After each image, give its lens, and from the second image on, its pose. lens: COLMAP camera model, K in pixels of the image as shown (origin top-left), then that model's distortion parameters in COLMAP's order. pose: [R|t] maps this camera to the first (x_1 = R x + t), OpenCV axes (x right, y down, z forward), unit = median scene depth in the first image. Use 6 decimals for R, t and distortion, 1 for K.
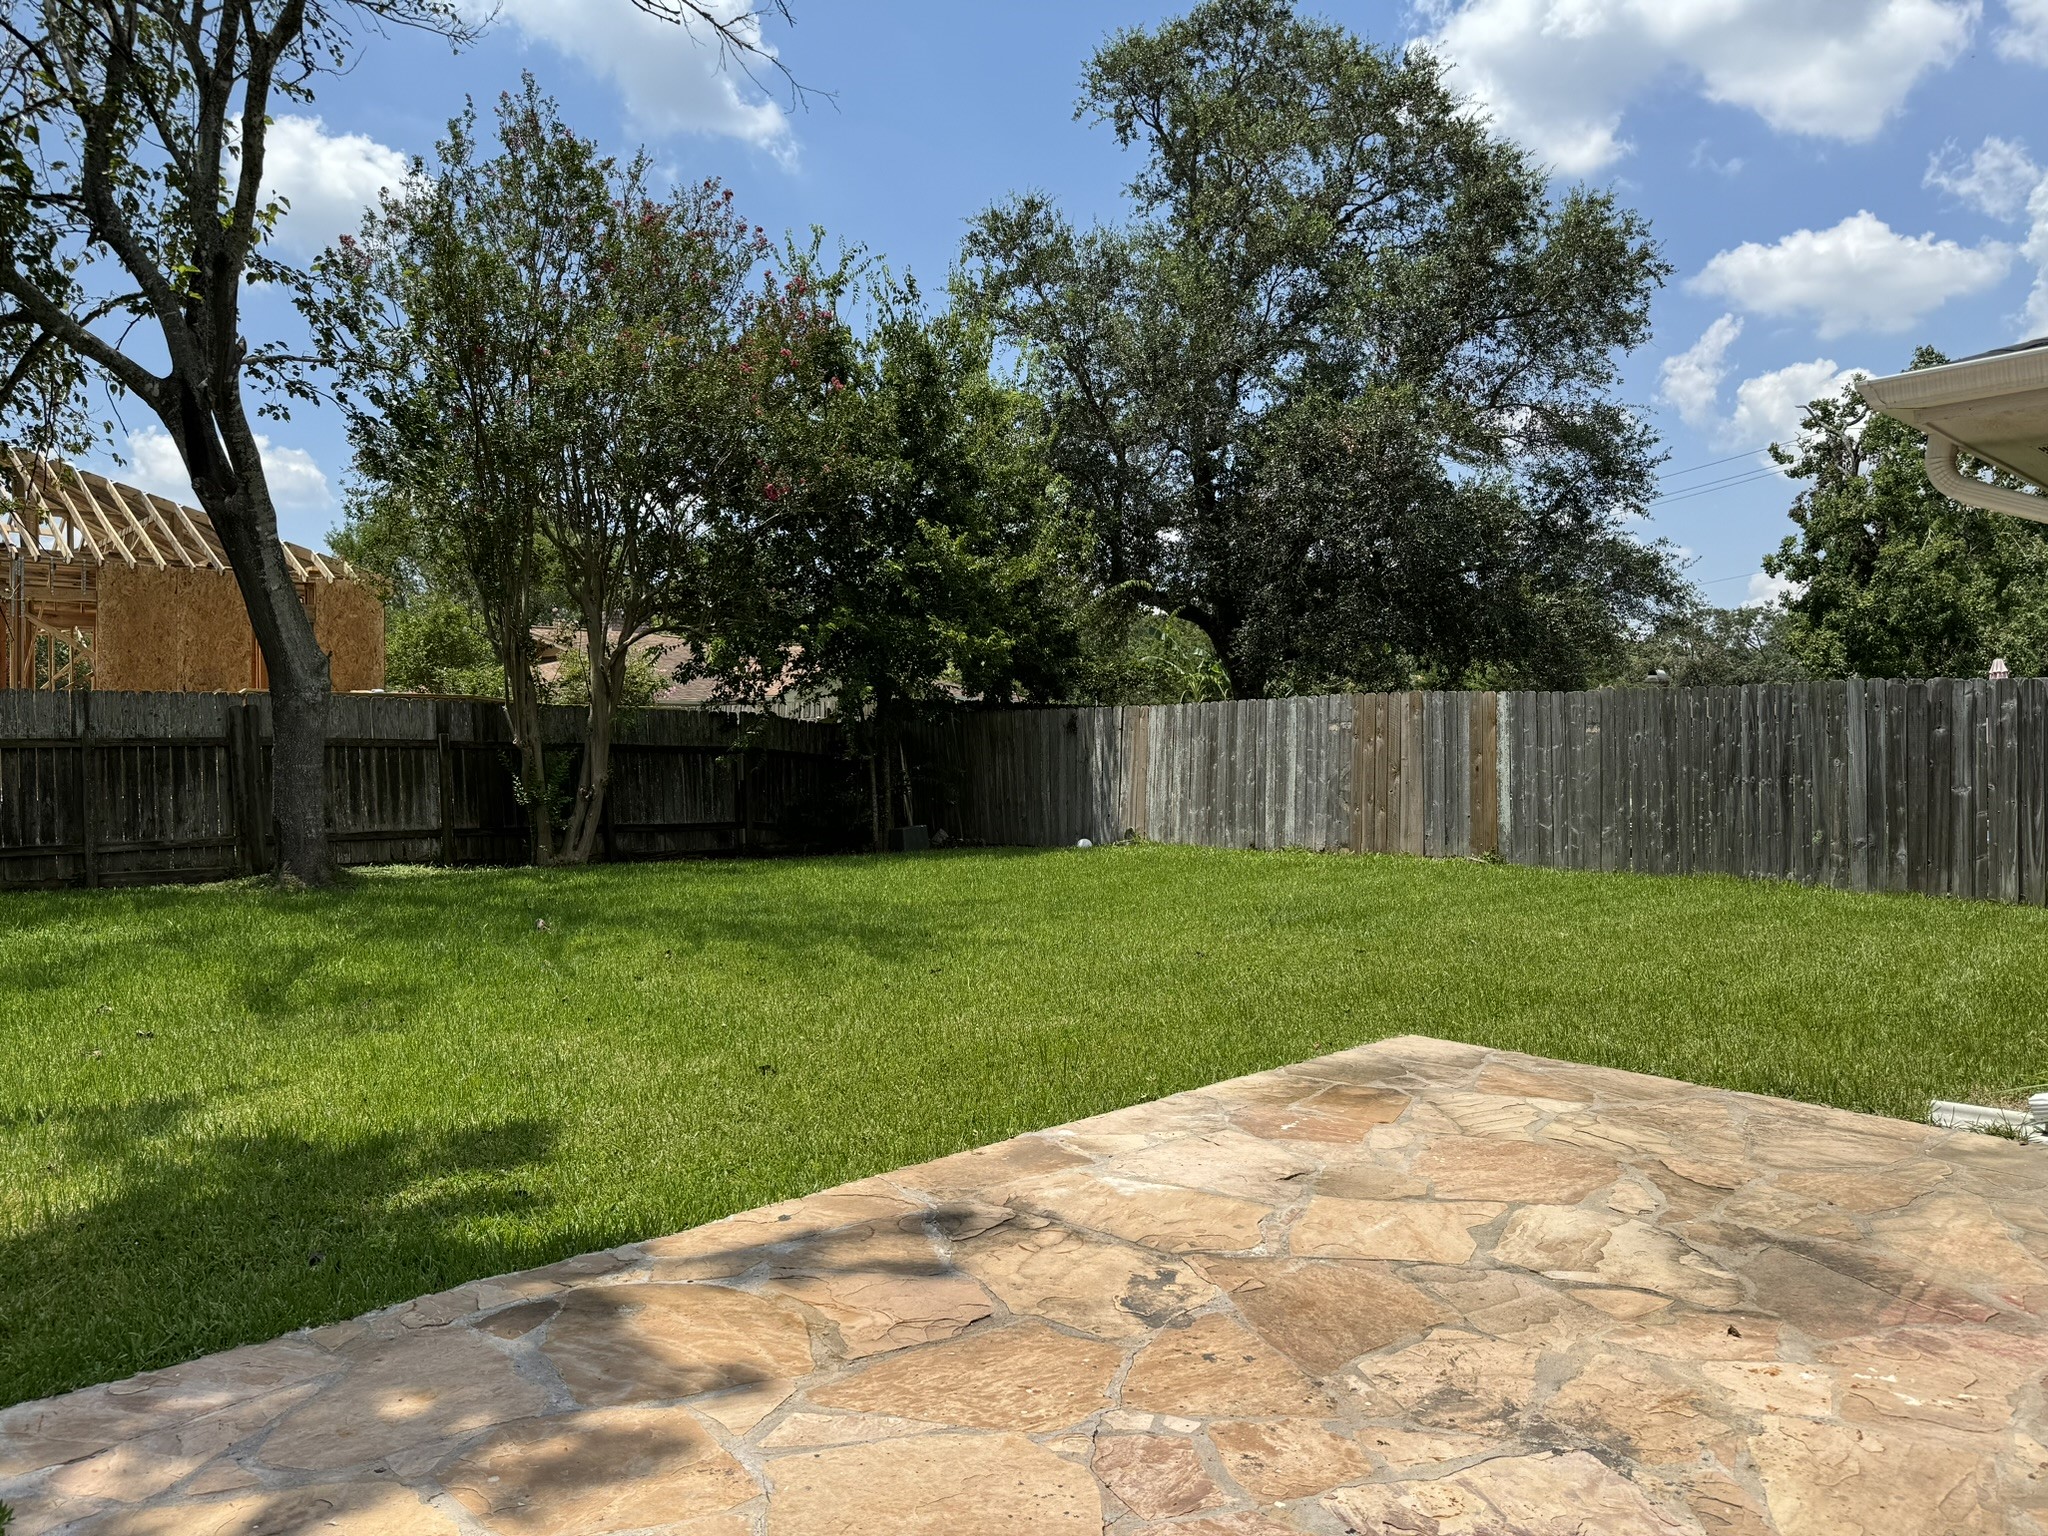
lens RADIAL K [[1432.2, 0, 1029.5], [0, 1432.2, 764.8], [0, 0, 1]] dist [0.054859, -0.066681]
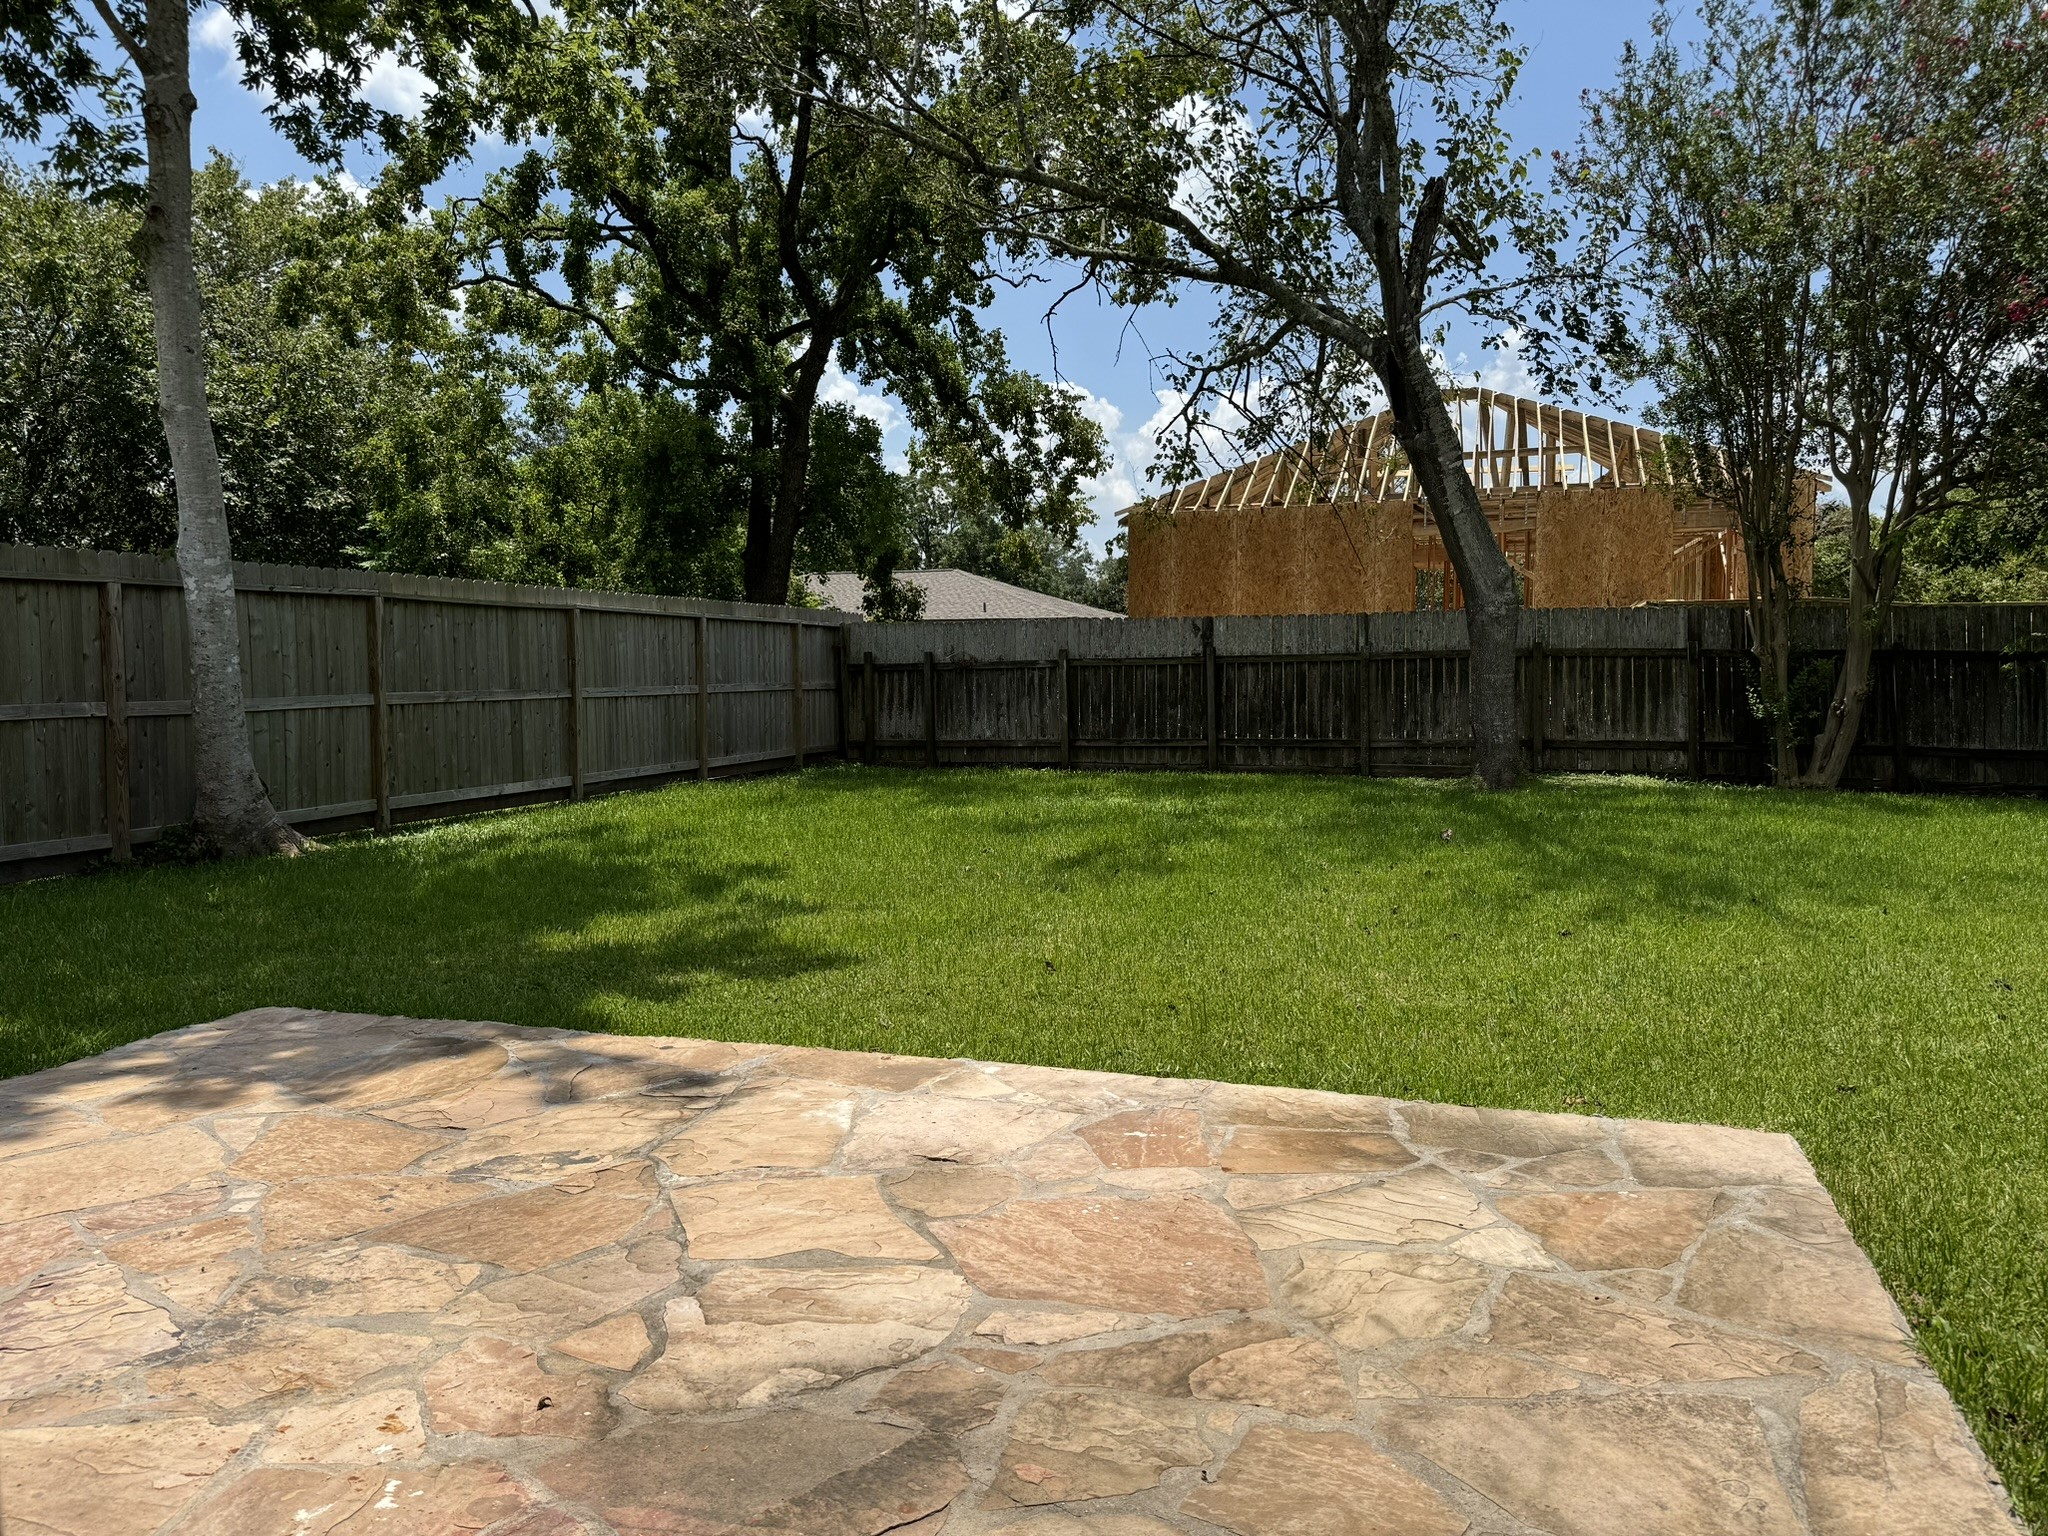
lens RADIAL K [[1432.2, 0, 1027.7], [0, 1432.2, 769.1], [0, 0, 1]] dist [0.054859, -0.066681]
pose [[0.453656, 0.061115, -0.889079, 1.025046], [-0.001905, 0.997710, 0.067610, -0.005505], [0.891175, -0.028978, 0.452733, 0.714399]]
